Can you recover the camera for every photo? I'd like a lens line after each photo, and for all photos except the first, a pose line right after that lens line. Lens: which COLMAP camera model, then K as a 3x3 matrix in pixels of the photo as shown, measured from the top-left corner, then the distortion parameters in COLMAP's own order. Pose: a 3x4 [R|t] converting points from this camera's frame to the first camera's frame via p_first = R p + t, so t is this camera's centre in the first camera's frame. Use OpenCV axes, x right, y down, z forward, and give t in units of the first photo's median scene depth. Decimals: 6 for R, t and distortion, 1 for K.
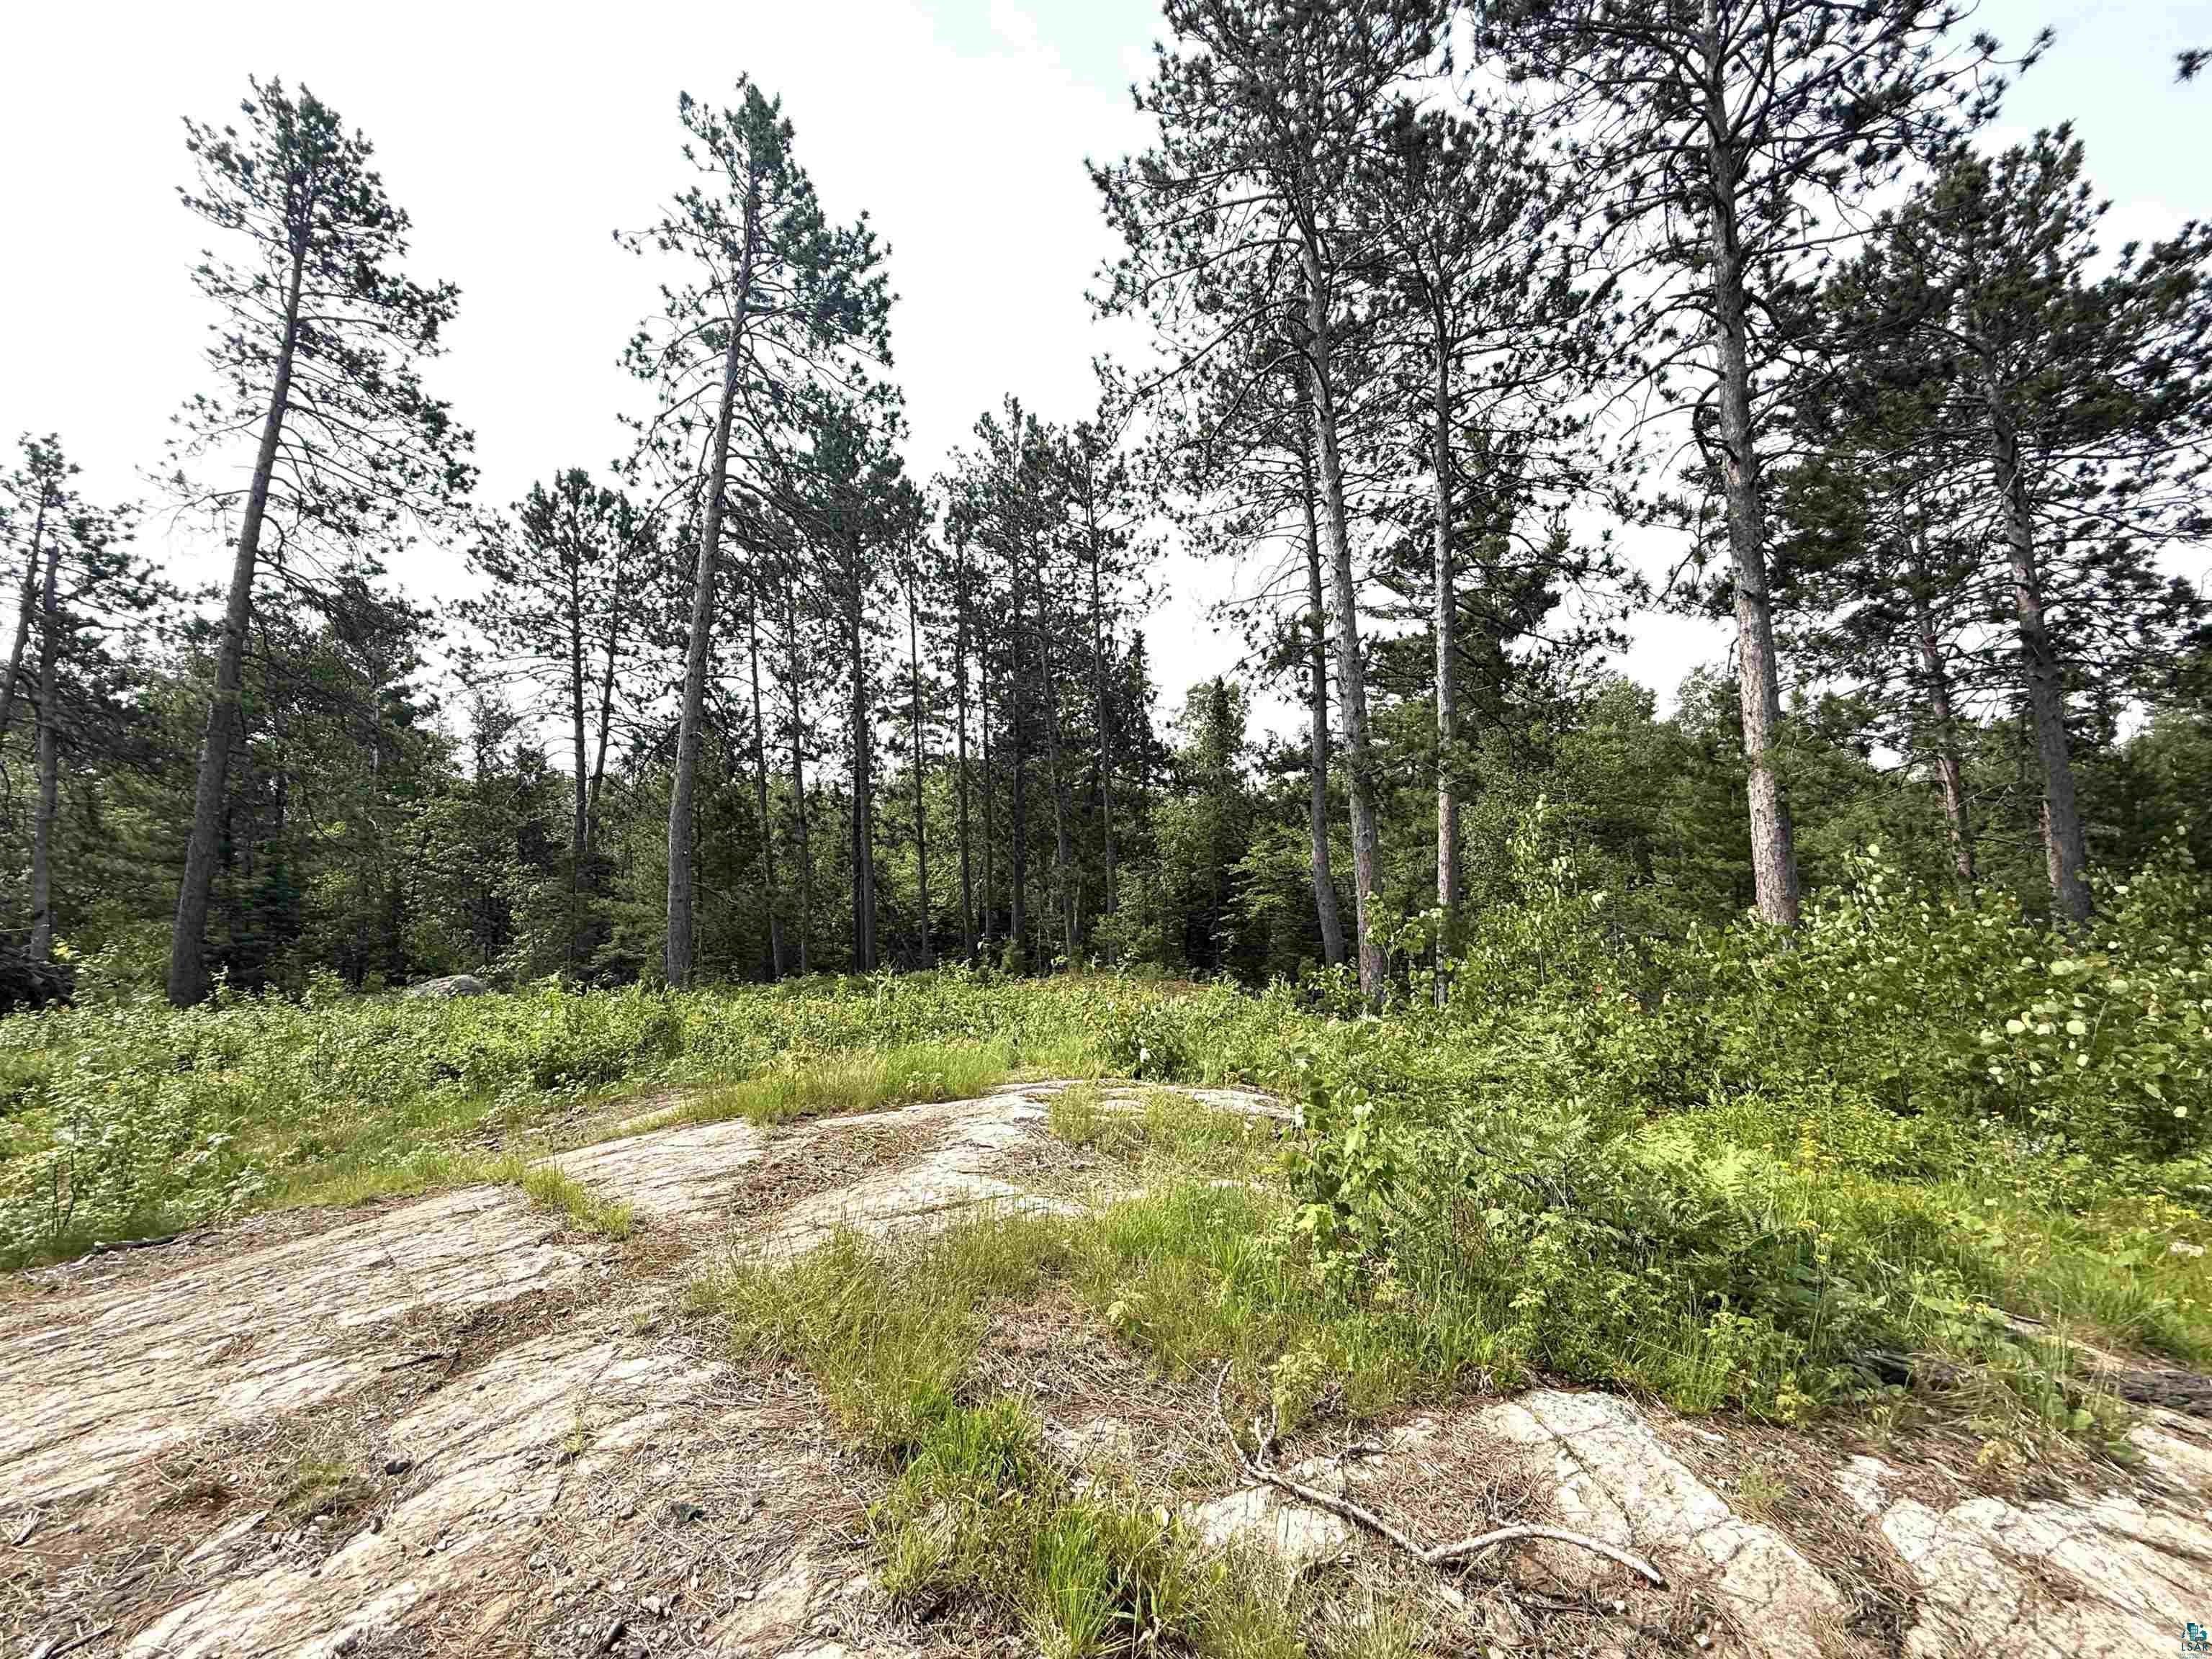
lens RADIAL K [[898.4, 0, 1102.2], [0, 898.4, 813.1], [0, 0, 1]] dist [-0.002240, -0.000636]
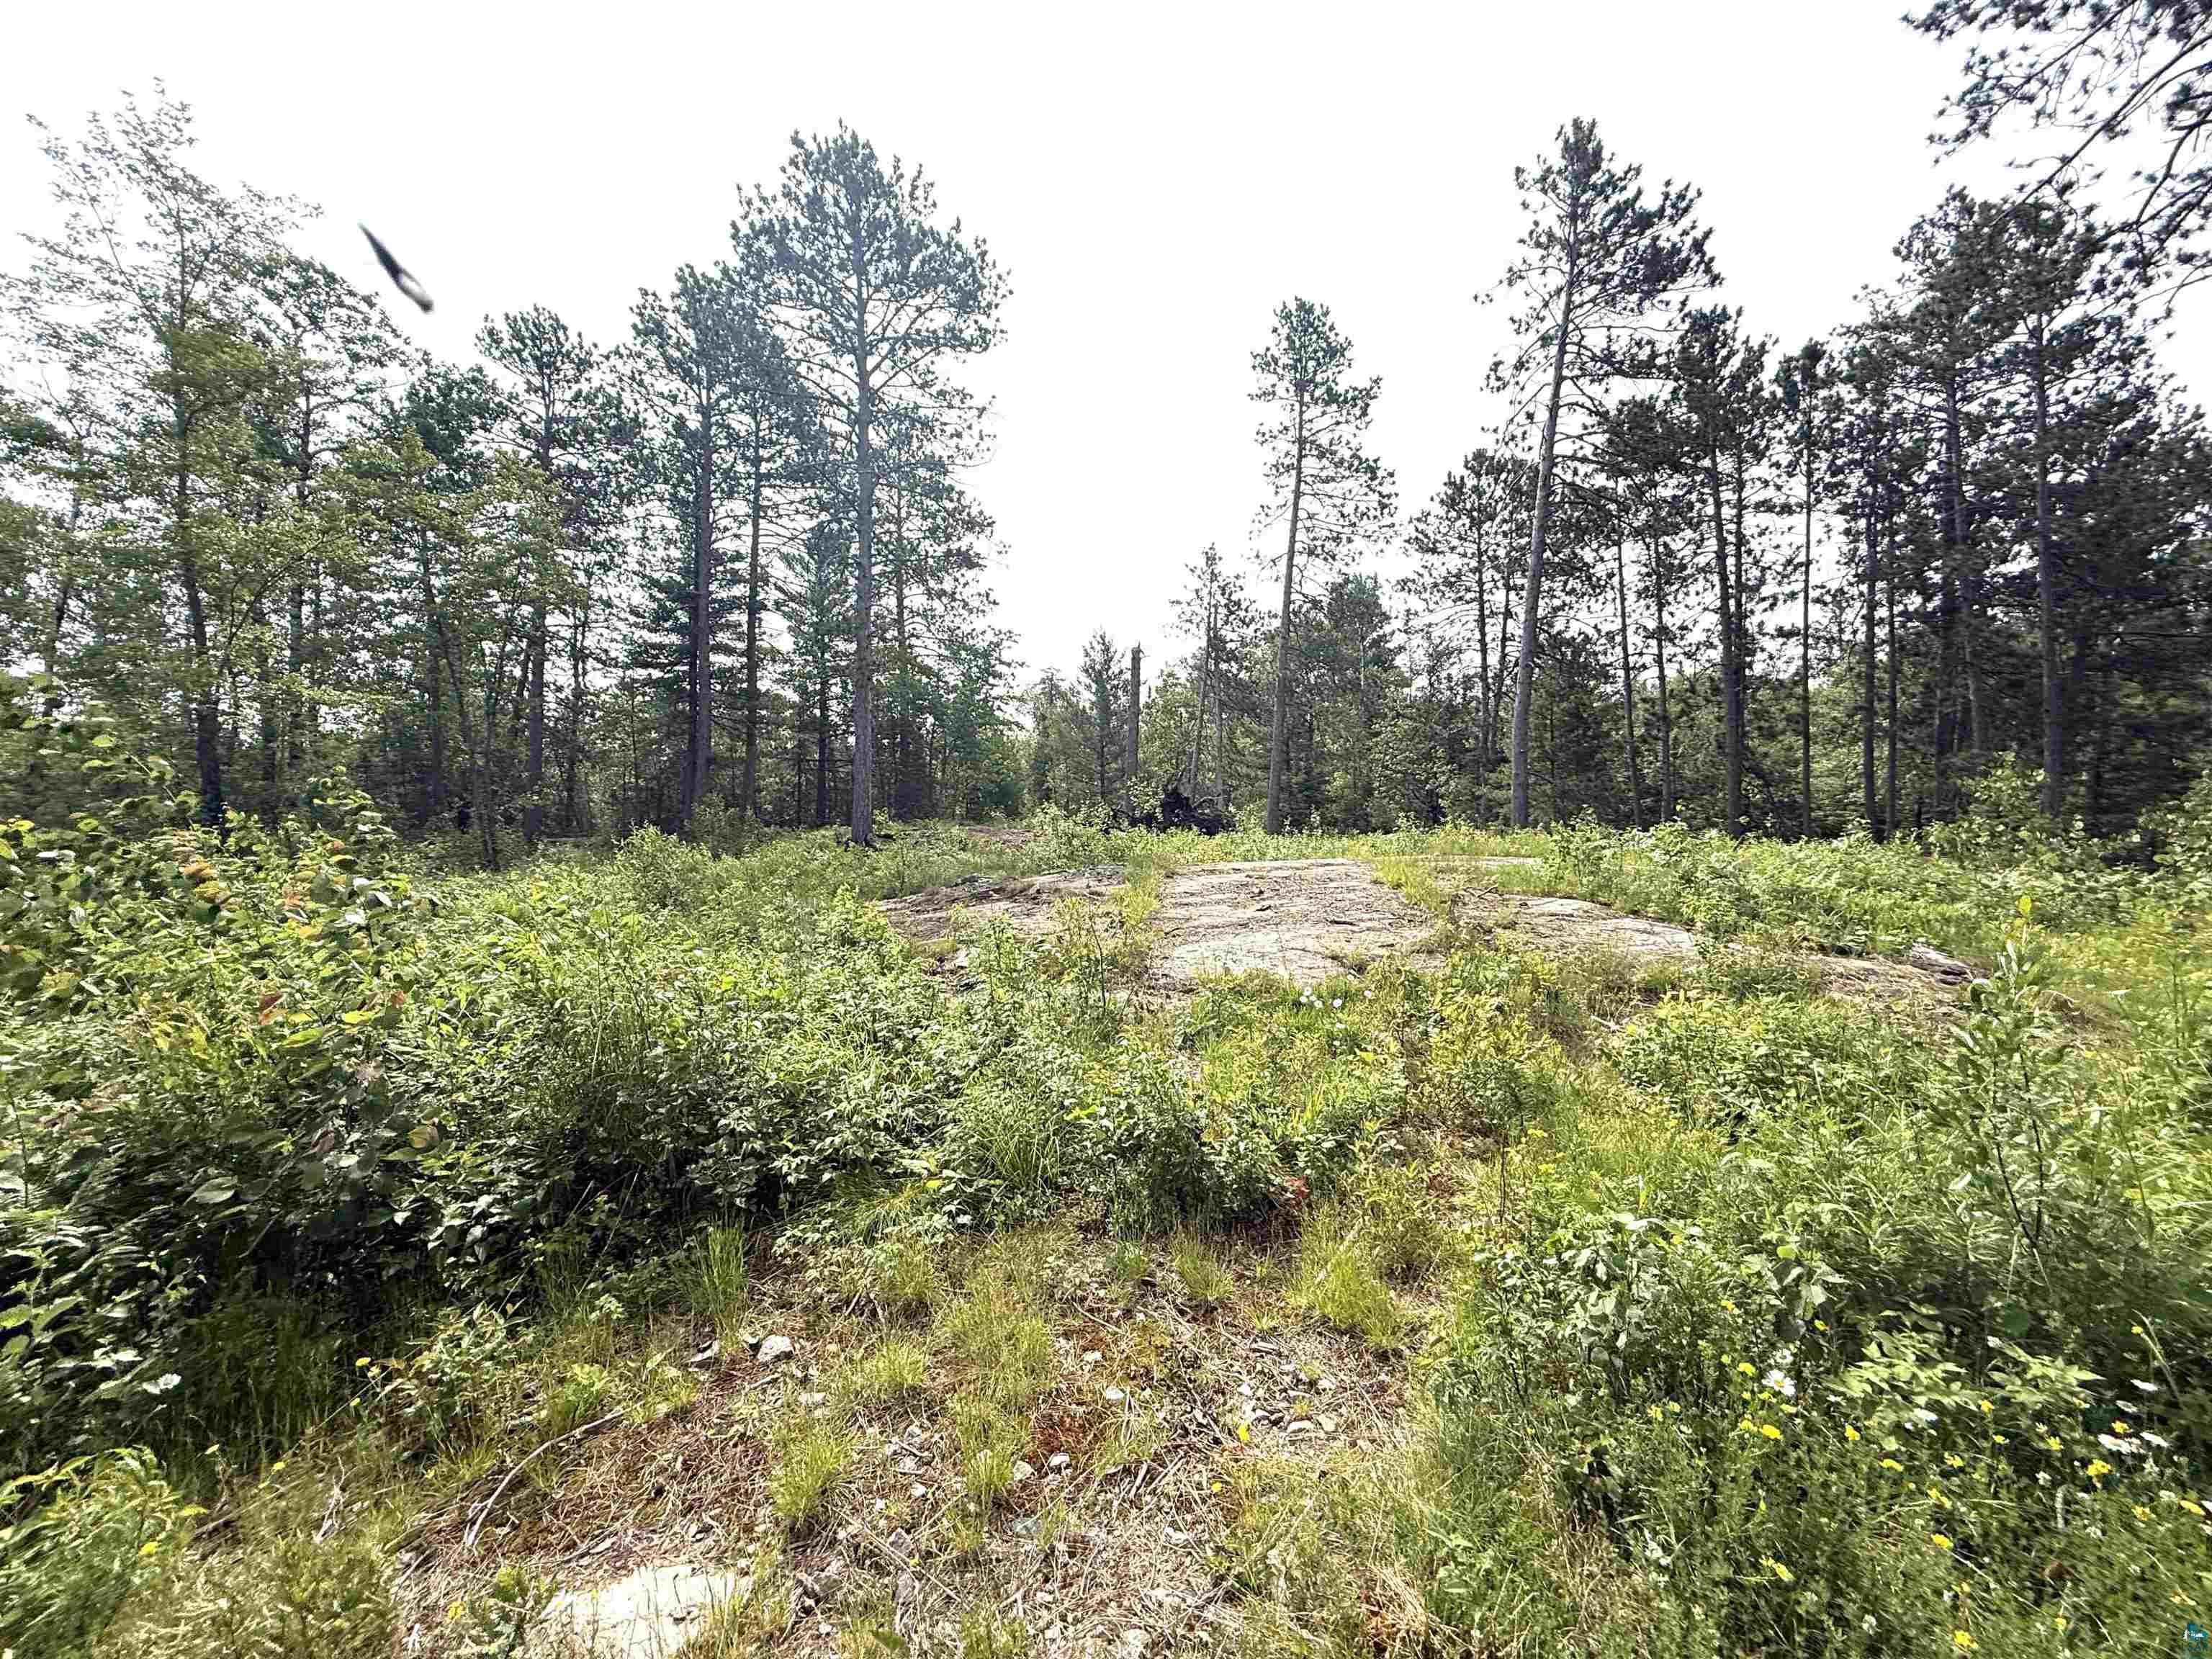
lens RADIAL K [[898.4, 0, 1102.2], [0, 898.4, 813.1], [0, 0, 1]] dist [-0.002240, -0.000636]
pose [[0.549423, 0.025316, -0.835161, 0.286682], [0.070099, 0.994620, 0.076266, -0.011275], [0.832599, -0.100446, 0.544692, -0.268352]]
